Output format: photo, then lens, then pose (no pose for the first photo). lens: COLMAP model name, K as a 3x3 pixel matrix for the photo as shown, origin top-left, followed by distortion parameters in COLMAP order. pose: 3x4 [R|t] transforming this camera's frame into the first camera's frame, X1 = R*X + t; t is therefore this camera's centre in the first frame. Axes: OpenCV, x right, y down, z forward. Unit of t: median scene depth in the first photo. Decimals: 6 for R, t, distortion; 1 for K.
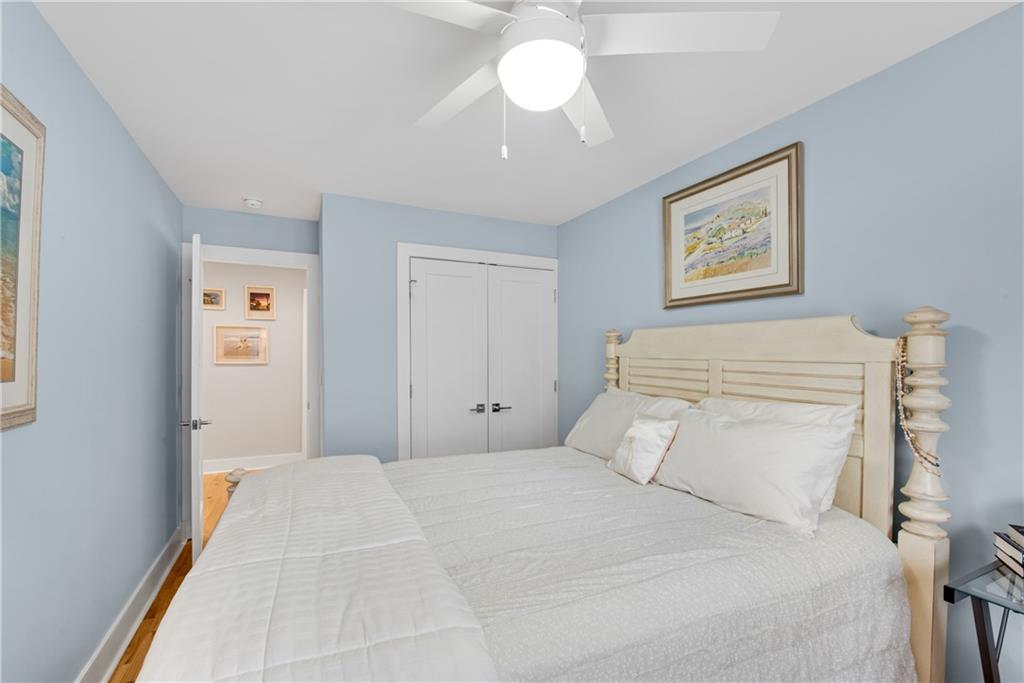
lens RADIAL K [[415.8, 0, 512.3], [0, 415.8, 345.8], [0, 0, 1]] dist [-0.023604, -0.000160]
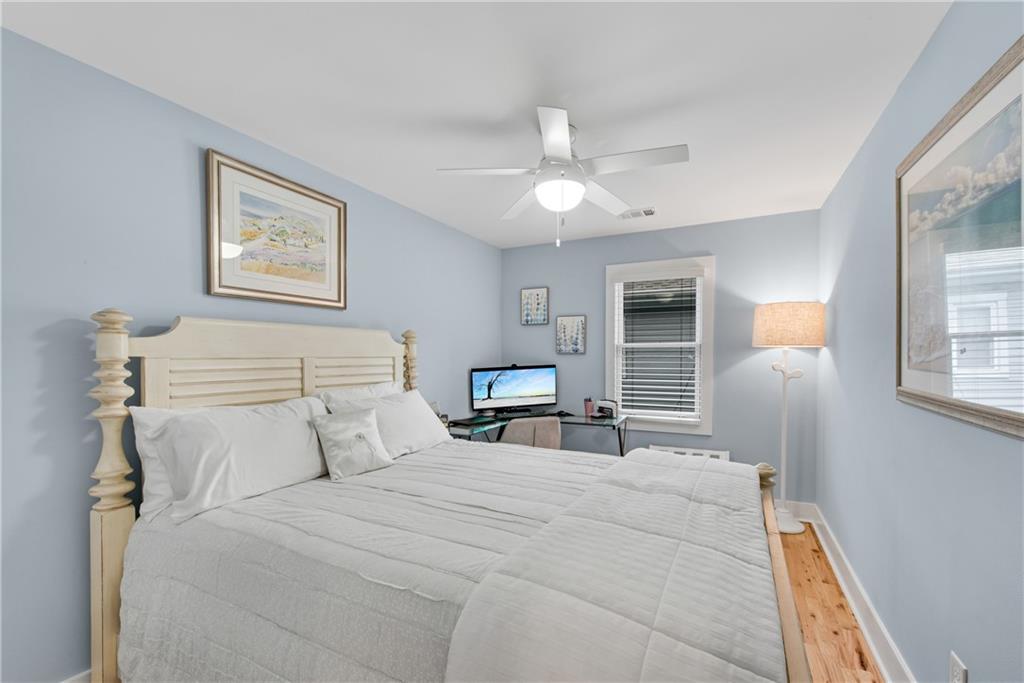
lens RADIAL K [[415.8, 0, 512.3], [0, 415.8, 345.8], [0, 0, 1]] dist [-0.023604, -0.000160]
pose [[-0.591353, 0.005027, 0.806397, -0.675641], [-0.018972, 0.999617, -0.020144, 0.013468], [-0.806190, -0.027211, -0.591031, 1.157768]]
